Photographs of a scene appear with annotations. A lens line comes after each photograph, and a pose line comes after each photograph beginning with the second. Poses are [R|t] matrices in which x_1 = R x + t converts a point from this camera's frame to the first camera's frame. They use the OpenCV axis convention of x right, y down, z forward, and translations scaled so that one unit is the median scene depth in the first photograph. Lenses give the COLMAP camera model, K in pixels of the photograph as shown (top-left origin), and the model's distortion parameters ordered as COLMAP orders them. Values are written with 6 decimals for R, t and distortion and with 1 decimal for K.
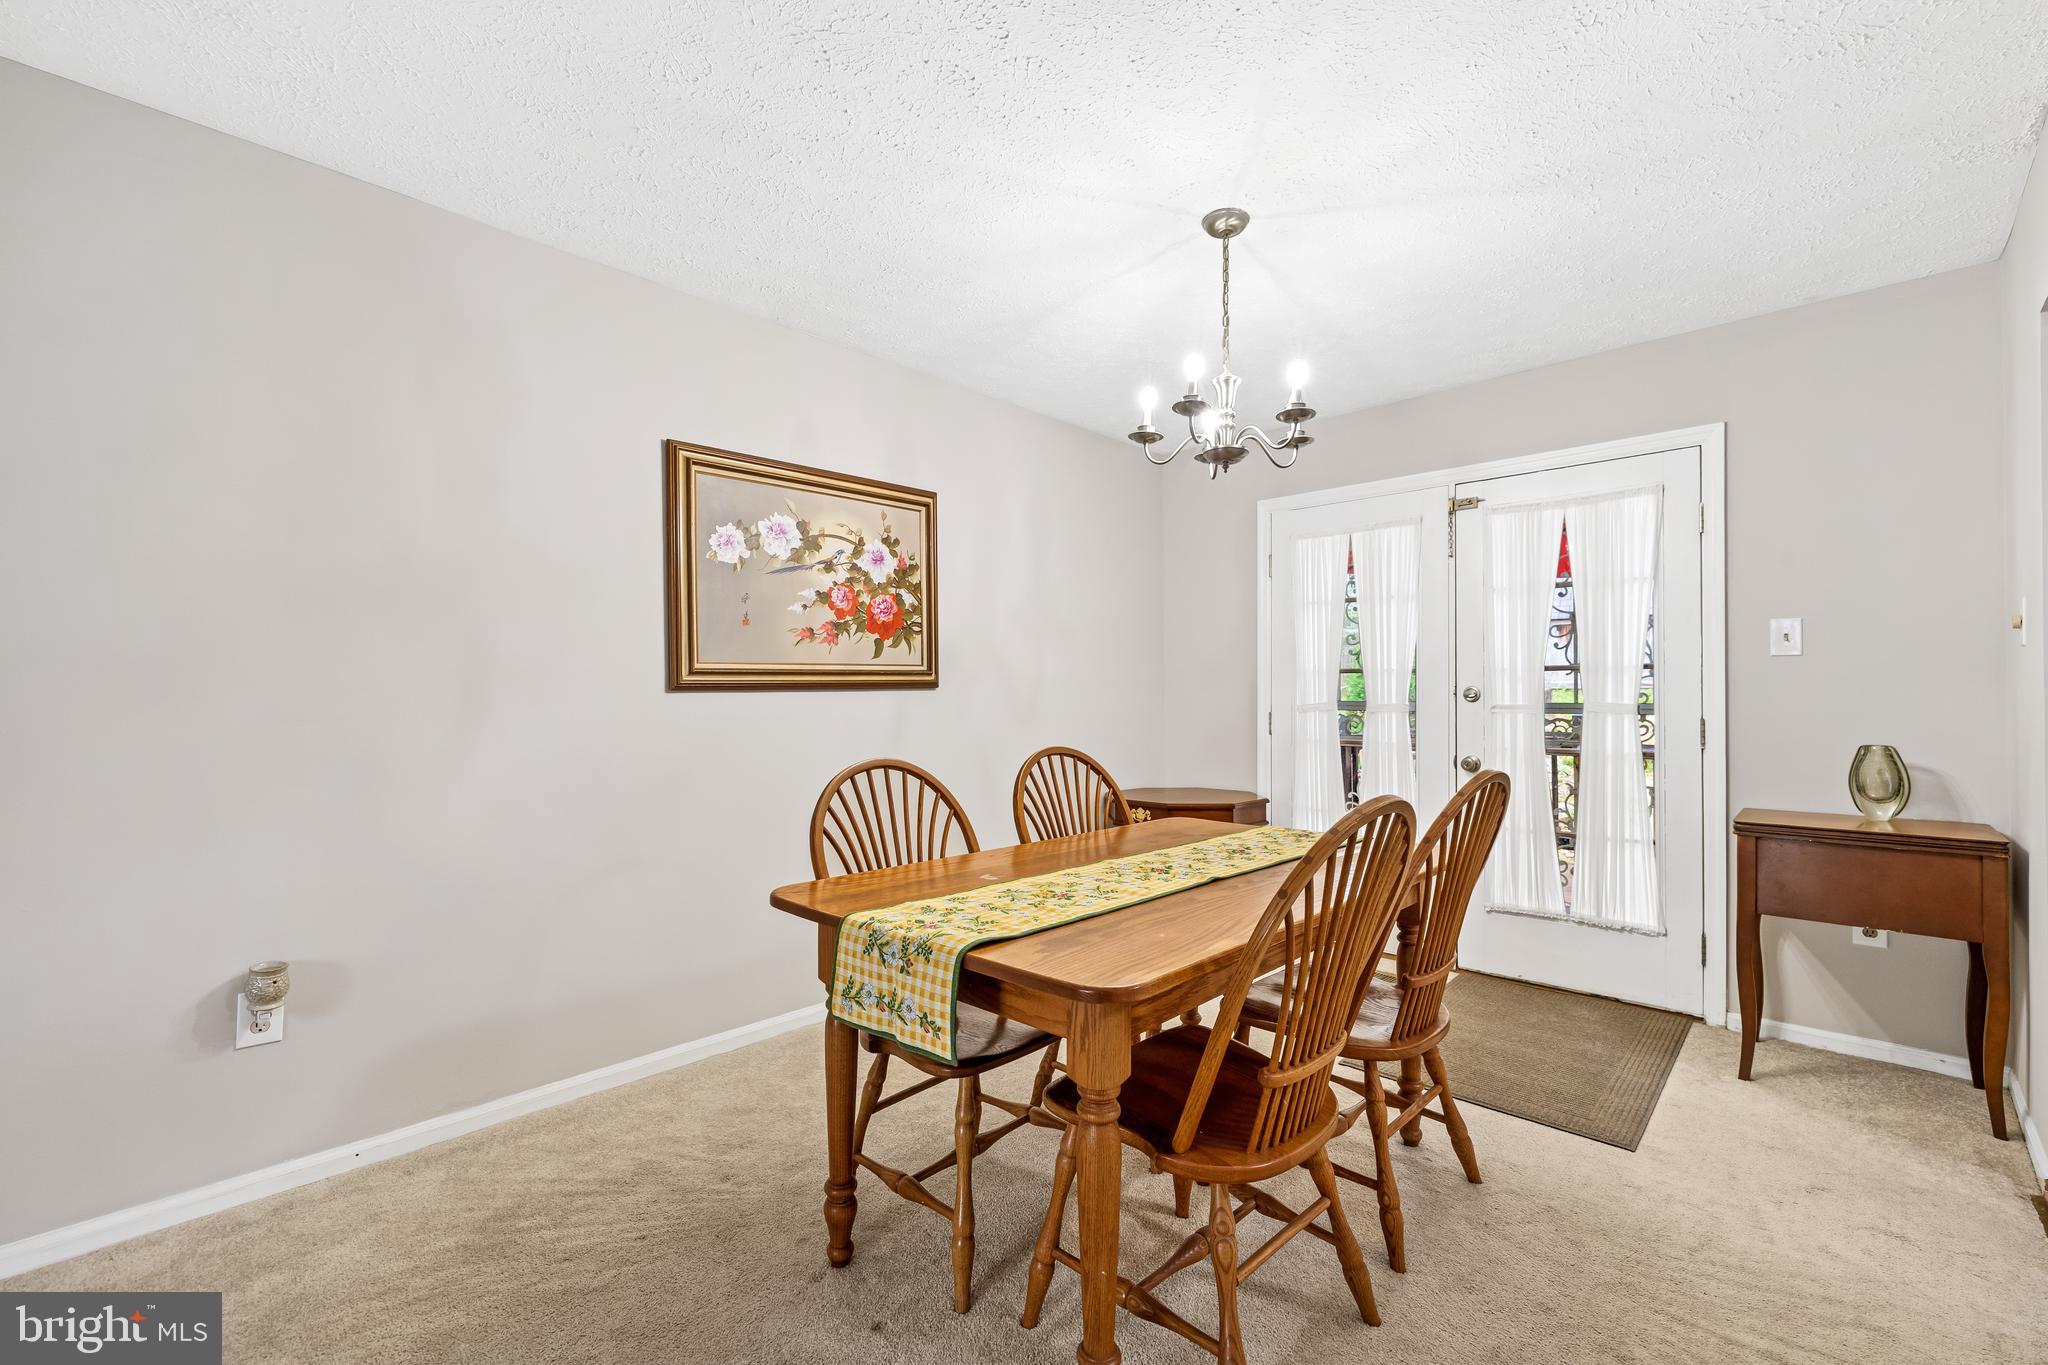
lens RADIAL K [[865.1, 0, 1030.2], [0, 865.1, 680.3], [0, 0, 1]] dist [0.000278, 0.001049]
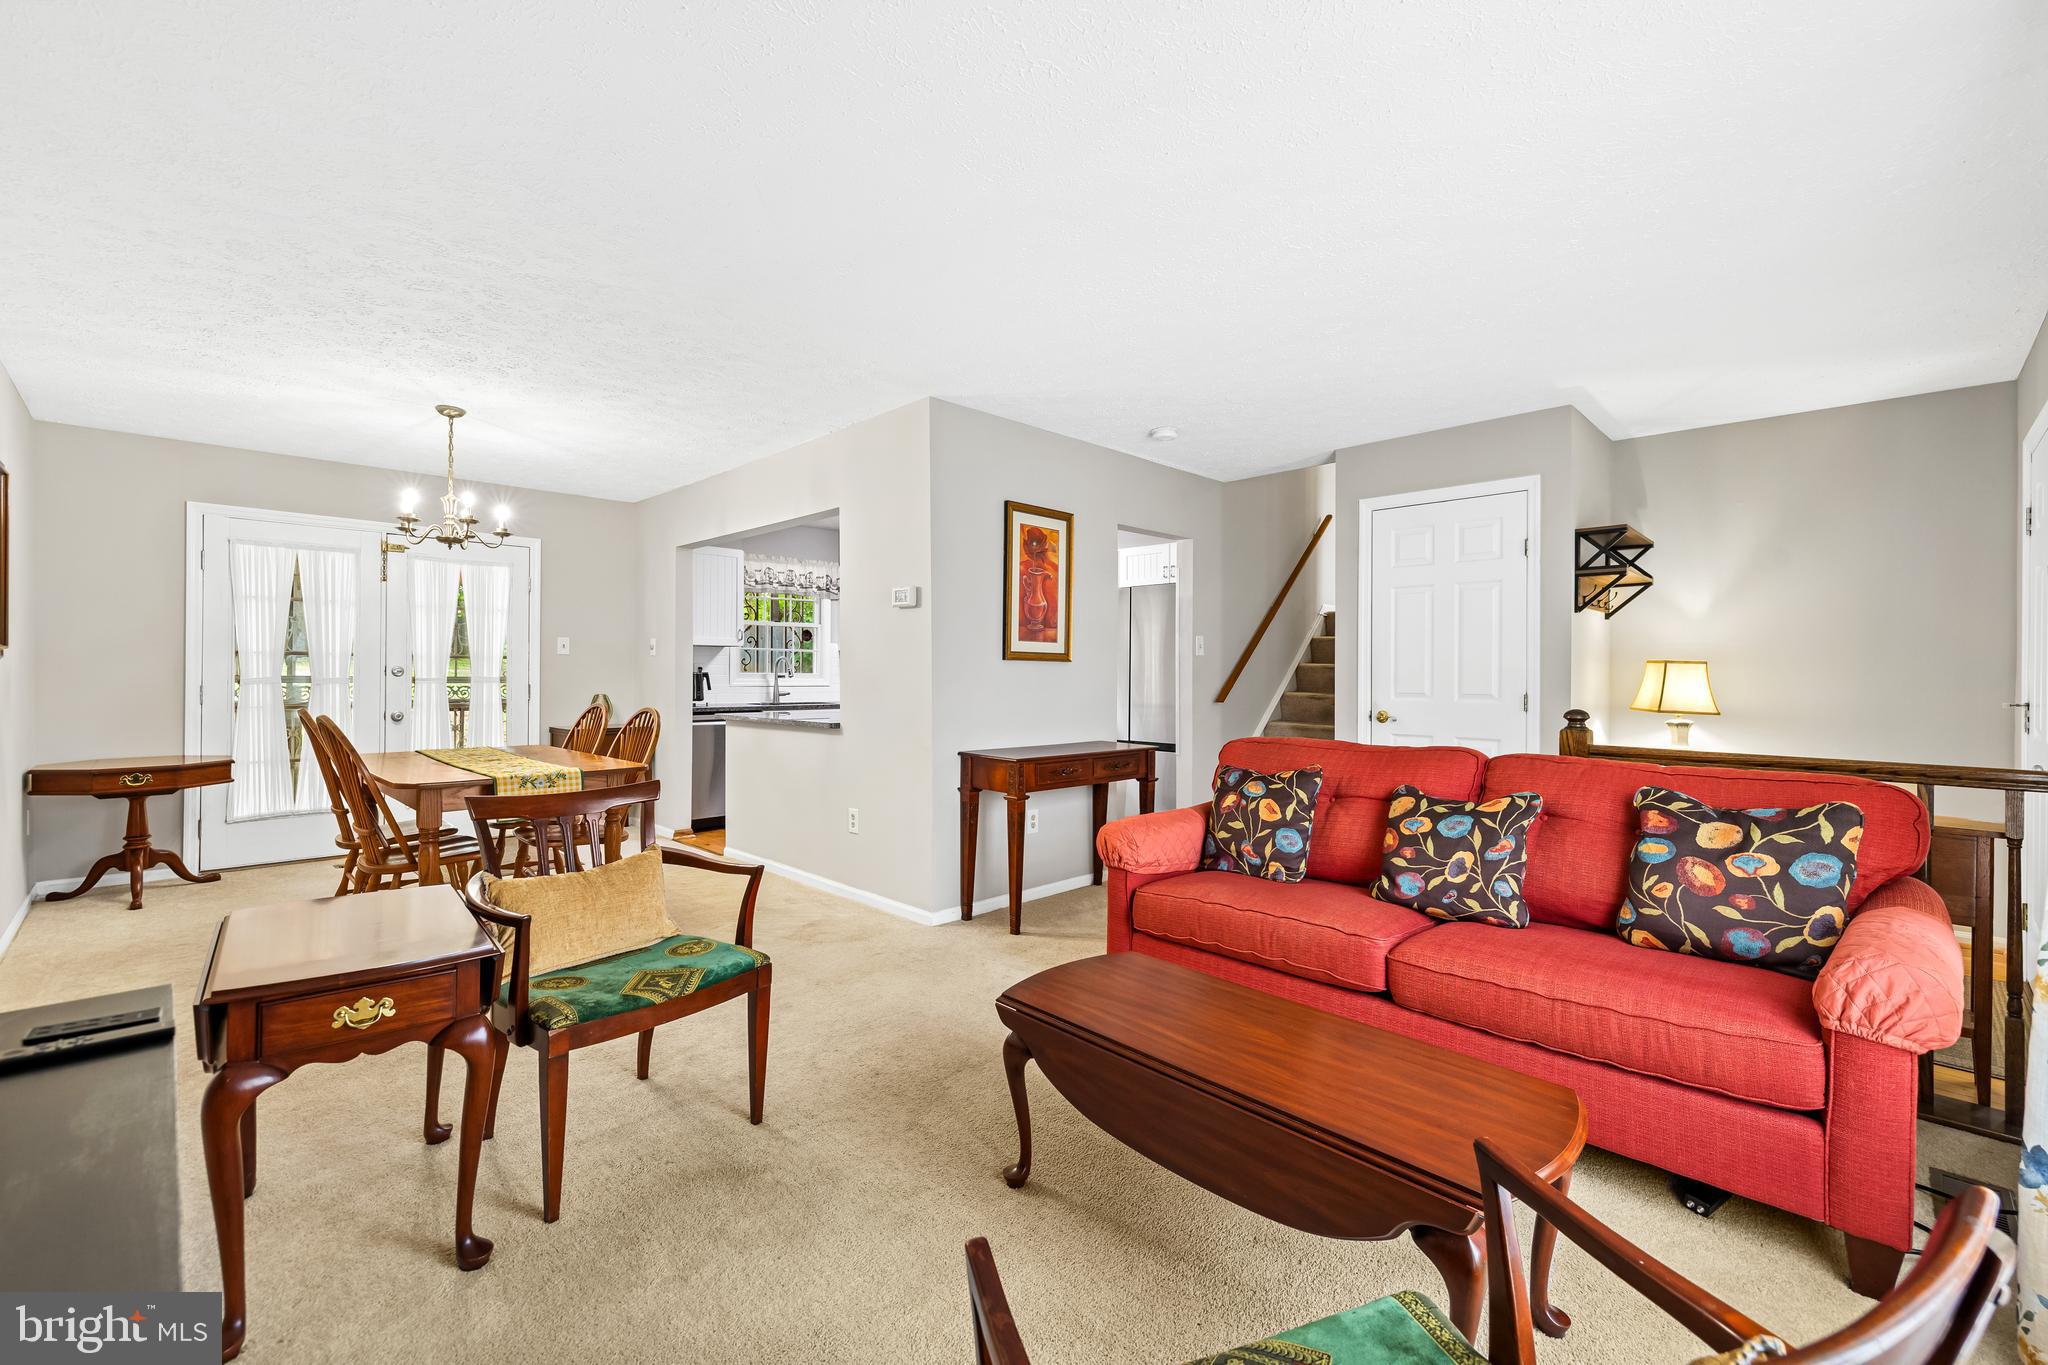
lens RADIAL K [[865.1, 0, 1041.6], [0, 865.1, 685.2], [0, 0, 1]] dist [0.000278, 0.001049]
pose [[0.017617, -0.001198, 0.999844, -1.163417], [-0.017331, 0.999849, 0.001503, 0.021390], [-0.999695, -0.017355, 0.017594, -0.213269]]
